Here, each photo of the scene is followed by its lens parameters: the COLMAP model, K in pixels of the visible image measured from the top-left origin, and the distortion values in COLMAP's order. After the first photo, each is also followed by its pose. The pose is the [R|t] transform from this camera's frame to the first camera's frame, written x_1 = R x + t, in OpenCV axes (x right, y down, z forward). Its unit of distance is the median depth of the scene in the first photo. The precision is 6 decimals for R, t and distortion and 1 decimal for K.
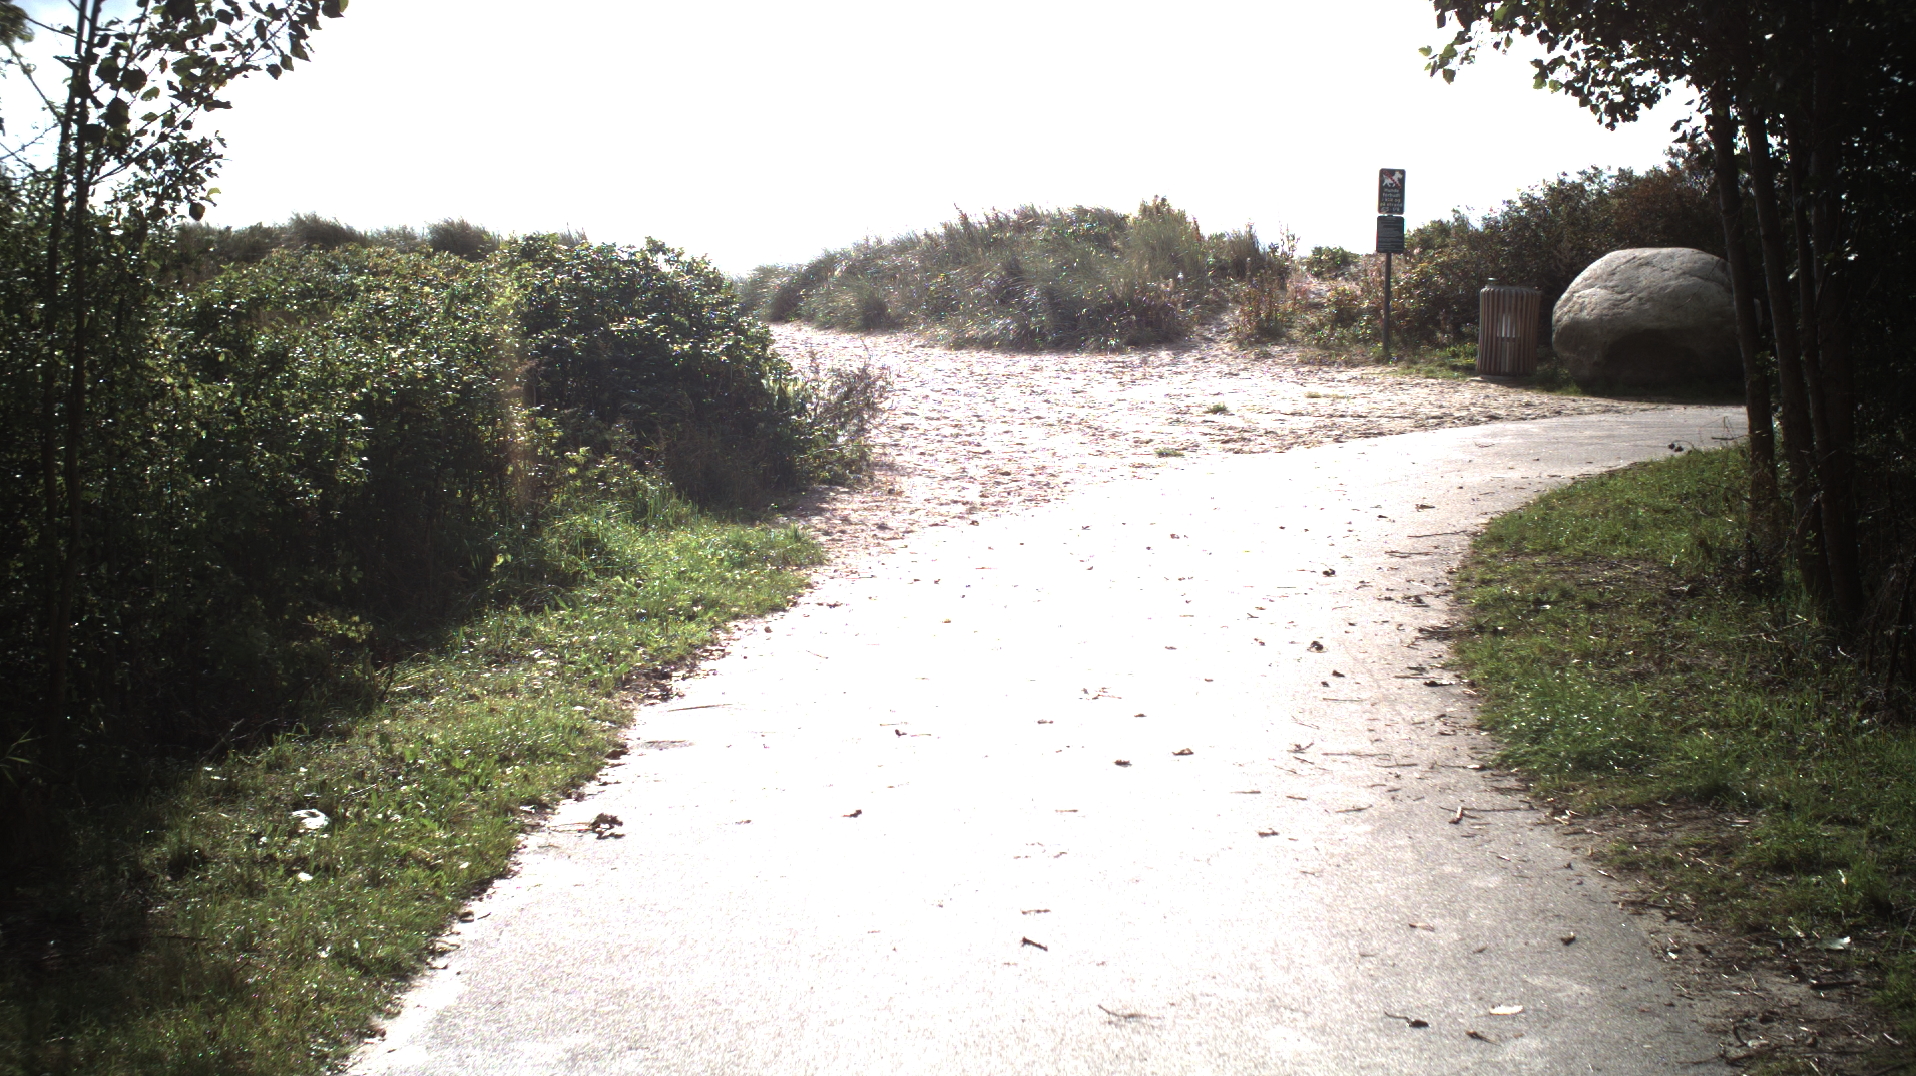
lens RADIAL K [[4511.6, 0, 958.0], [0, 4511.6, 538.0], [0, 0, 1]] dist [-0.306243, 1.075202]
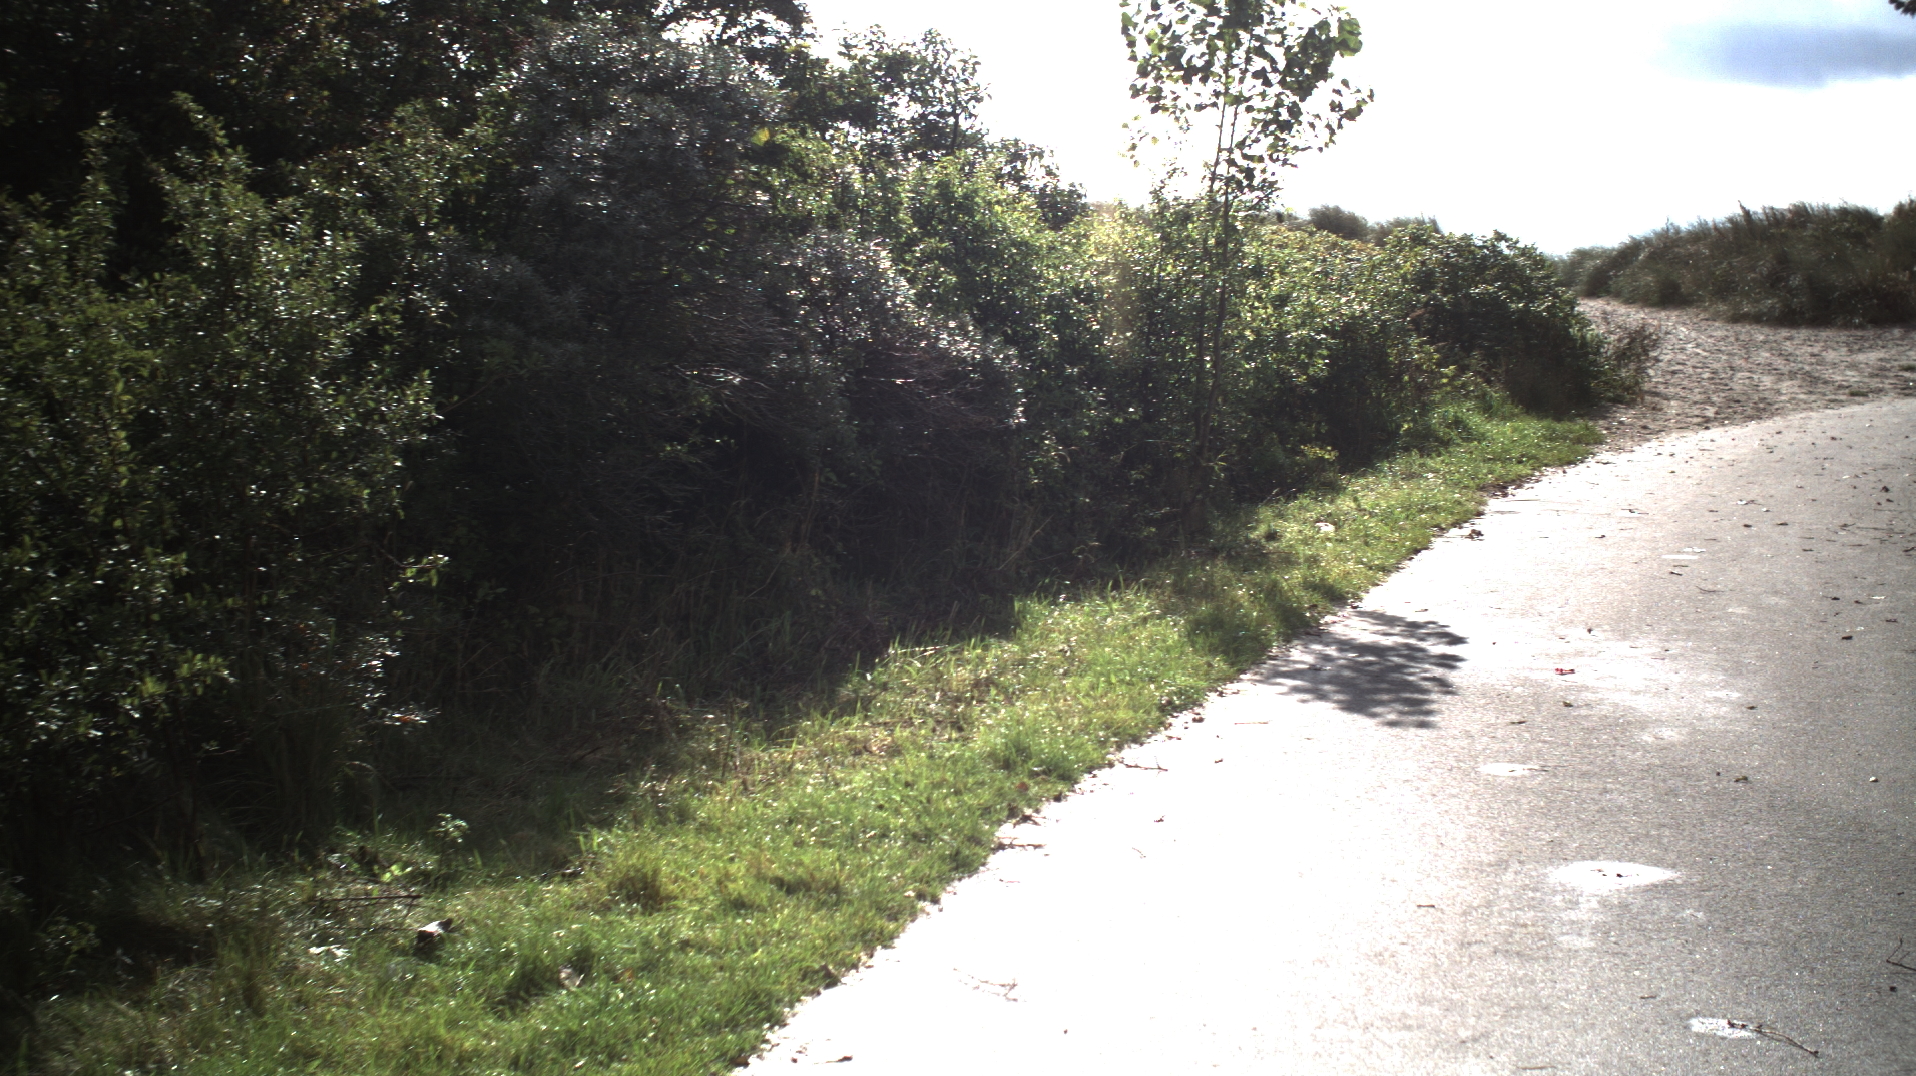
lens RADIAL K [[4511.6, 0, 958.0], [0, 4511.6, 538.0], [0, 0, 1]] dist [-0.306243, 1.075202]
pose [[0.983043, 0.036948, -0.179616, 0.015650], [-0.035909, 0.999314, 0.009038, 0.016368], [0.179826, -0.002435, 0.983695, -0.291970]]
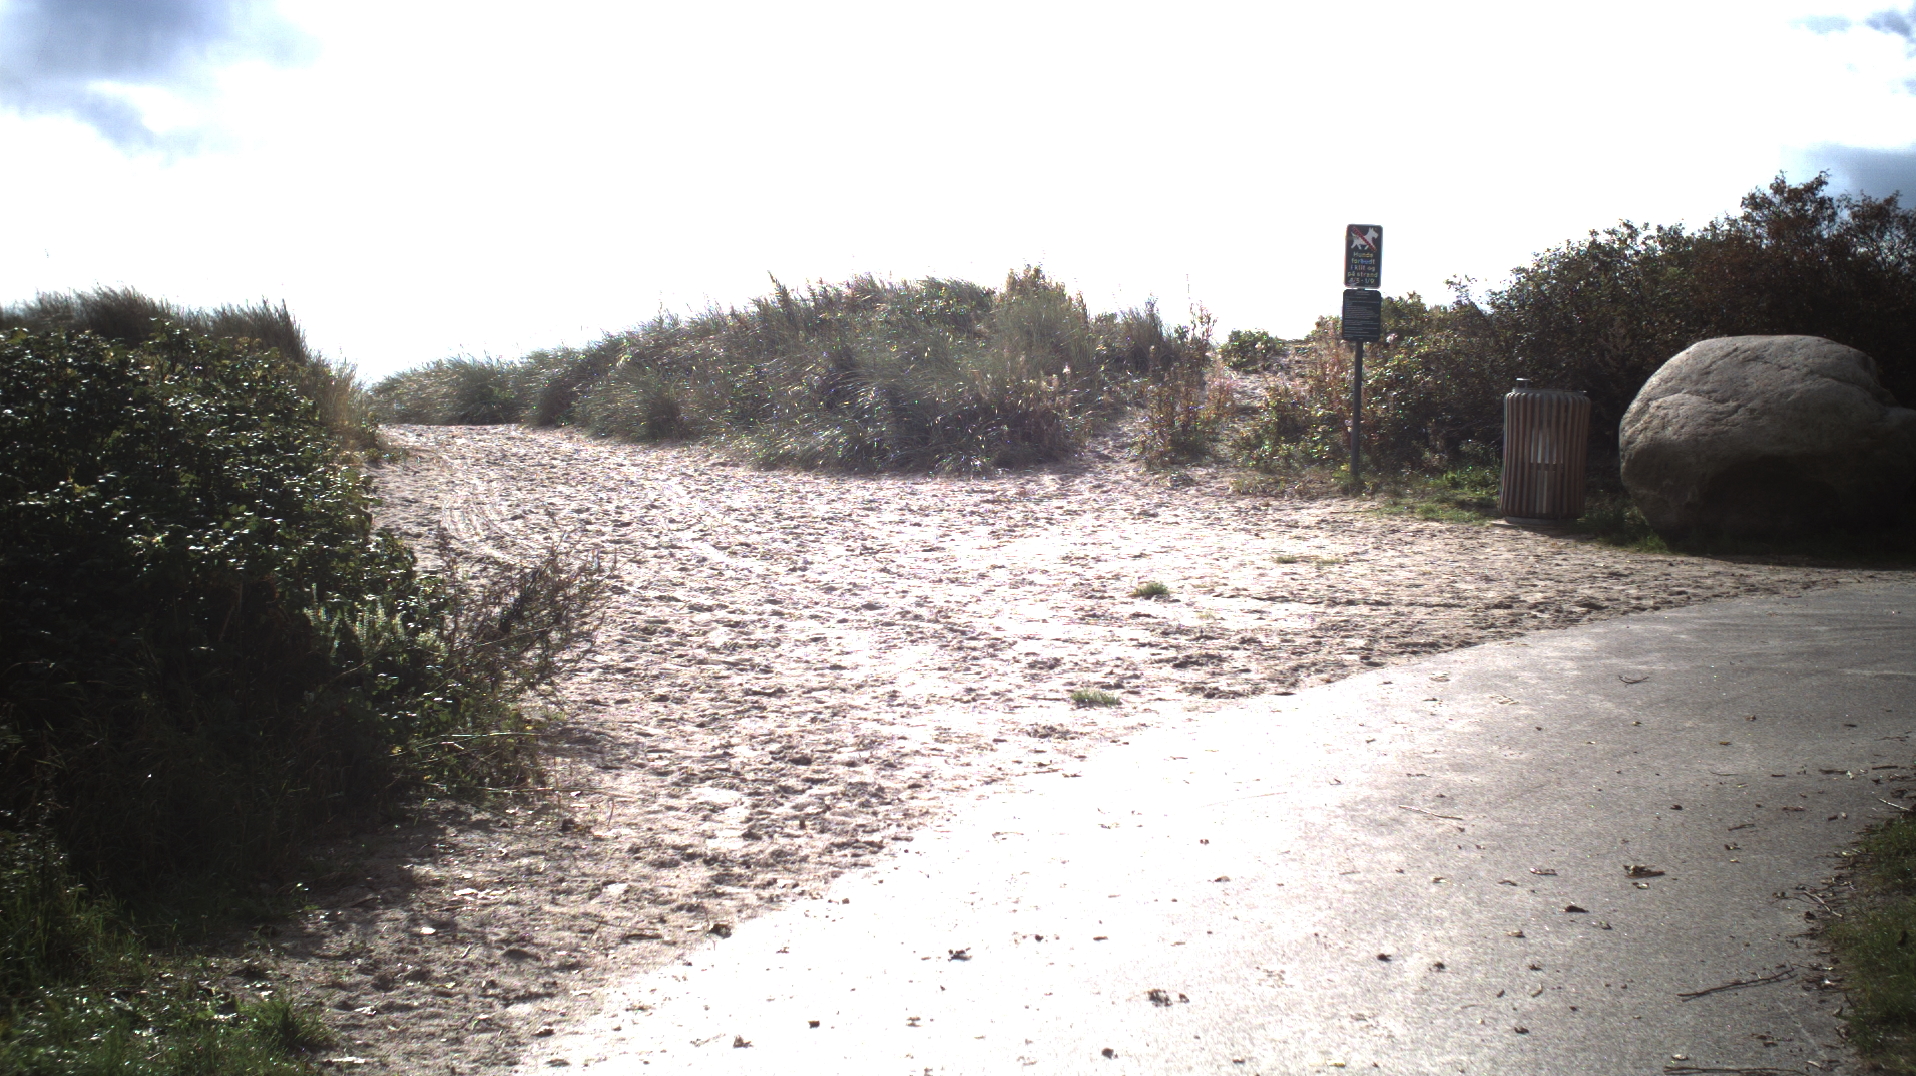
lens RADIAL K [[4511.6, 0, 958.0], [0, 4511.6, 538.0], [0, 0, 1]] dist [-0.306243, 1.075202]
pose [[0.999424, 0.000846, 0.033912, 0.007095], [-0.000251, 0.999846, -0.017541, -0.020522], [-0.033921, 0.017522, 0.999271, 0.300431]]
